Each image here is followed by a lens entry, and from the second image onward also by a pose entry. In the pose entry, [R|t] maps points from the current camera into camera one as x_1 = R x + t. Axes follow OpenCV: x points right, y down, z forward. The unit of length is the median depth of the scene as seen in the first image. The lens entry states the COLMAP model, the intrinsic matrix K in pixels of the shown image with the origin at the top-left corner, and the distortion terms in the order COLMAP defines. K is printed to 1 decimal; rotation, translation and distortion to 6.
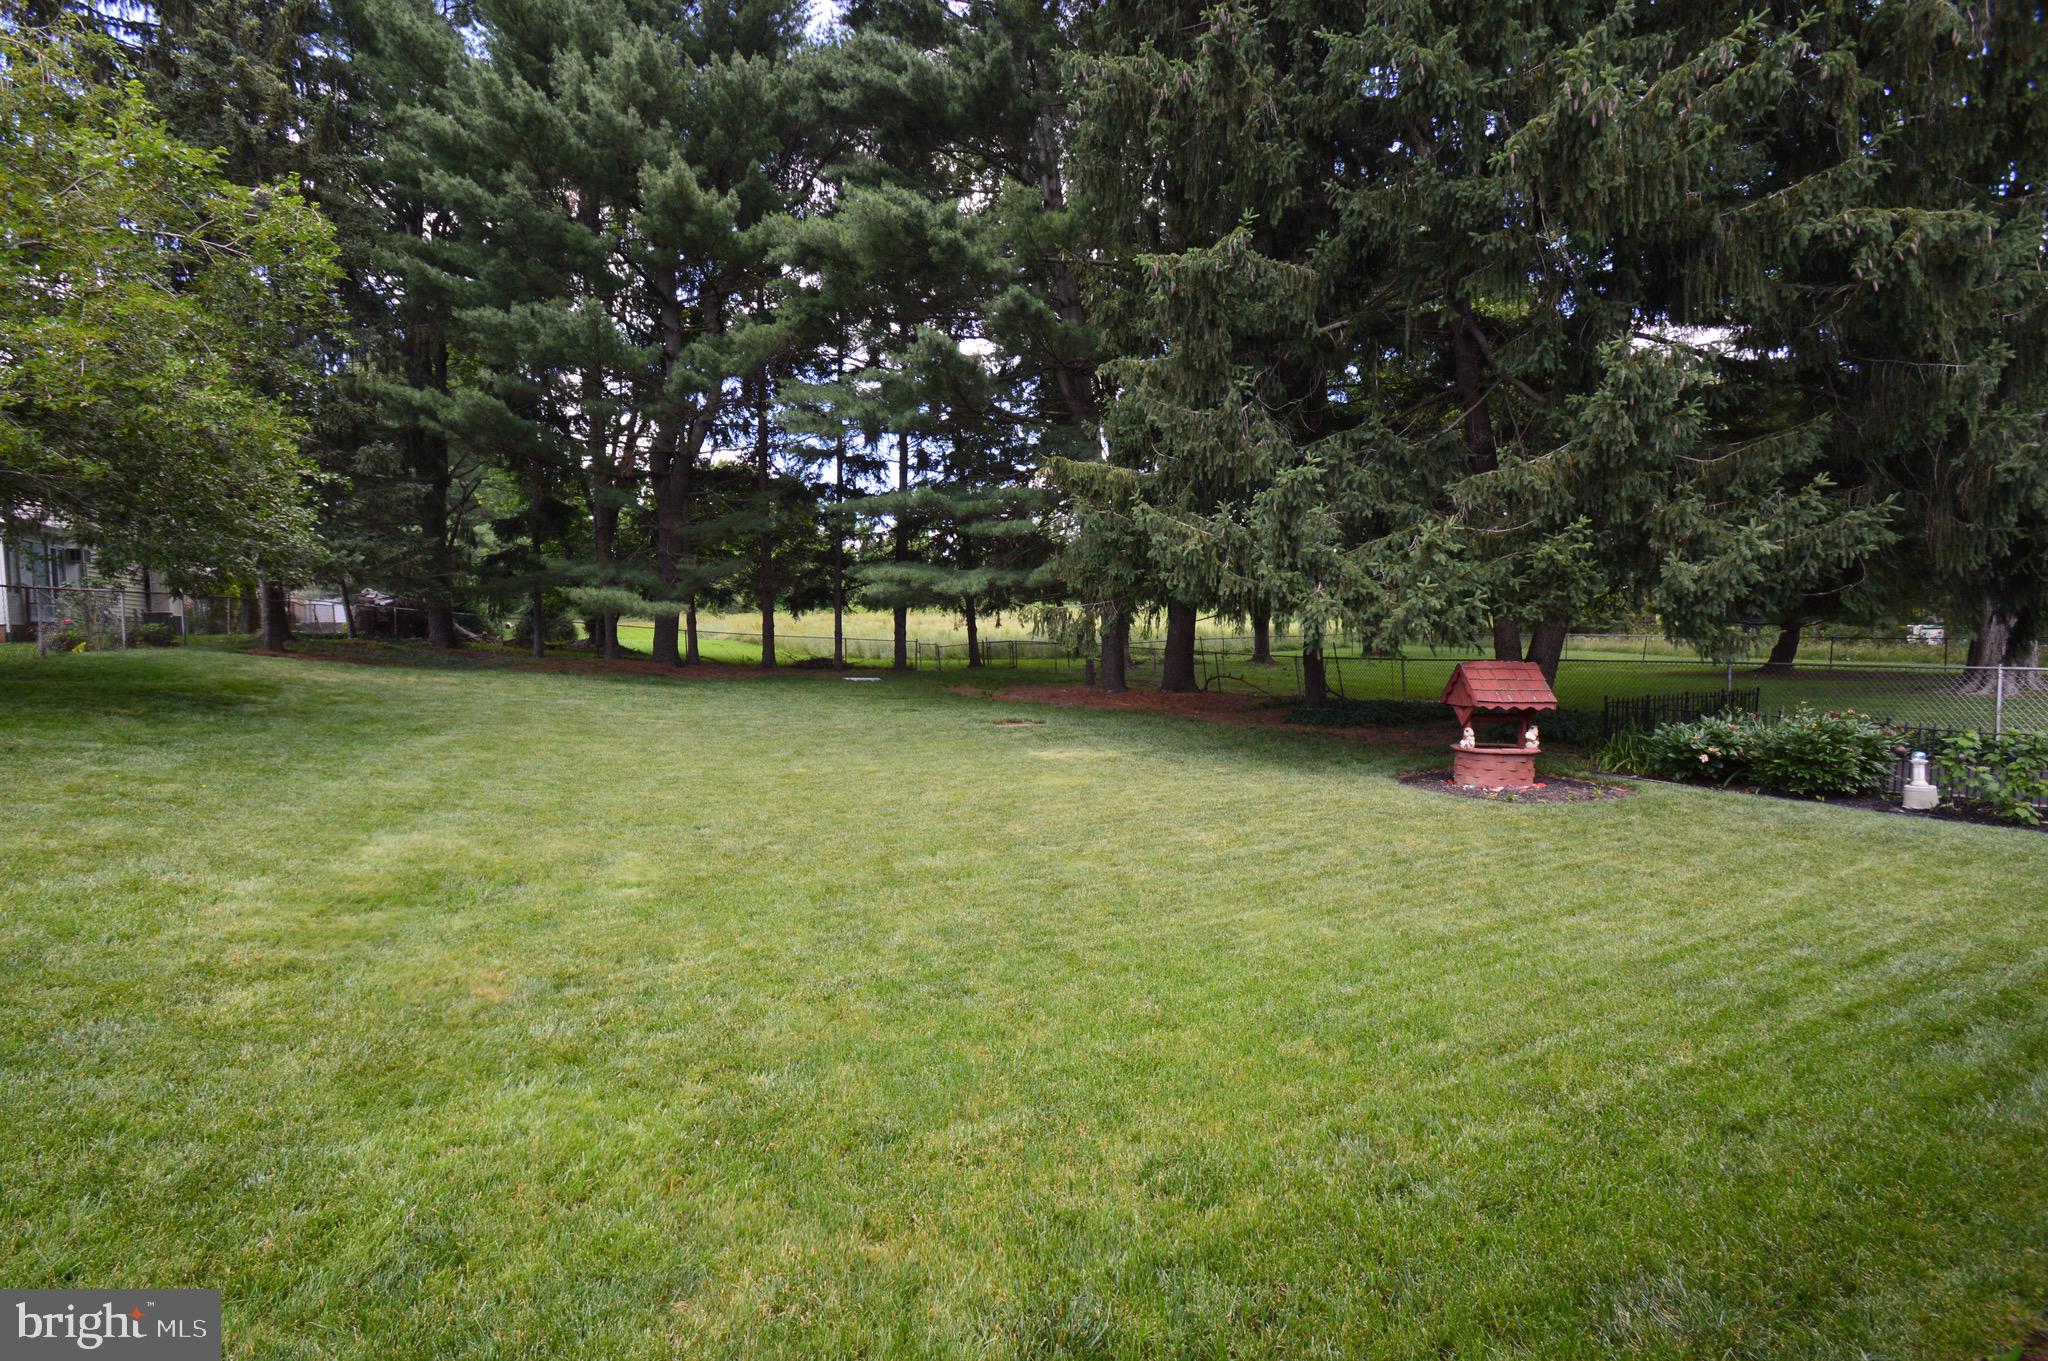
lens RADIAL K [[874.9, 0, 1024.0], [0, 874.9, 680.5], [0, 0, 1]] dist [0.020642, -0.018879]
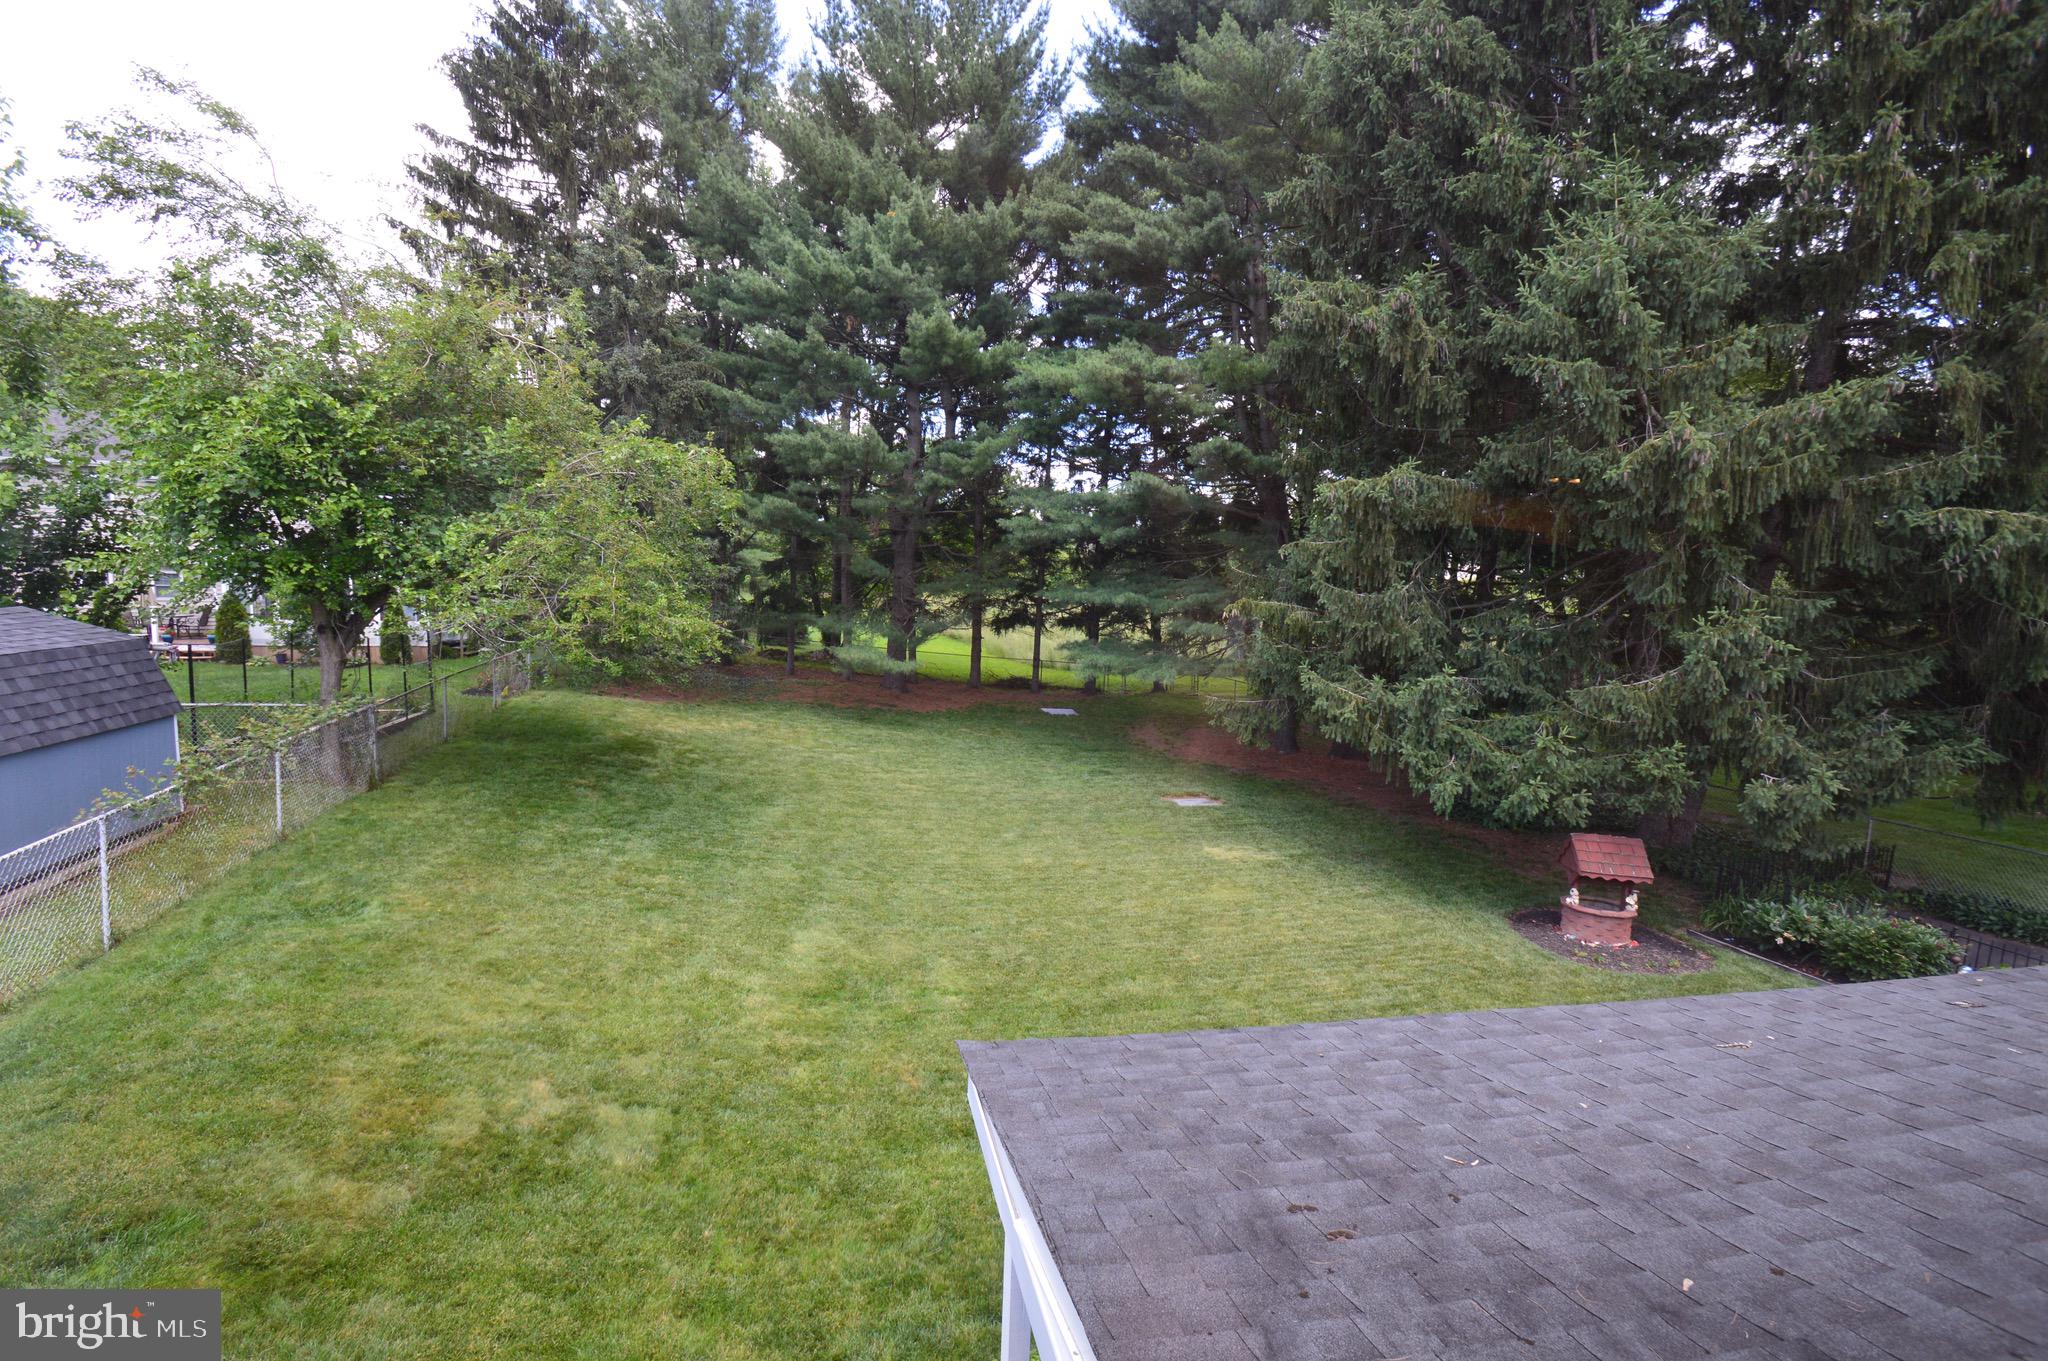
lens RADIAL K [[955.9, 0, 1027.3], [0, 955.9, 639.6], [0, 0, 1]] dist [0.028057, -0.028527]
pose [[0.981835, 0.062025, -0.179310, -0.017457], [-0.052855, 0.997060, 0.055478, -0.320957], [0.182224, -0.044993, 0.982227, -0.423810]]
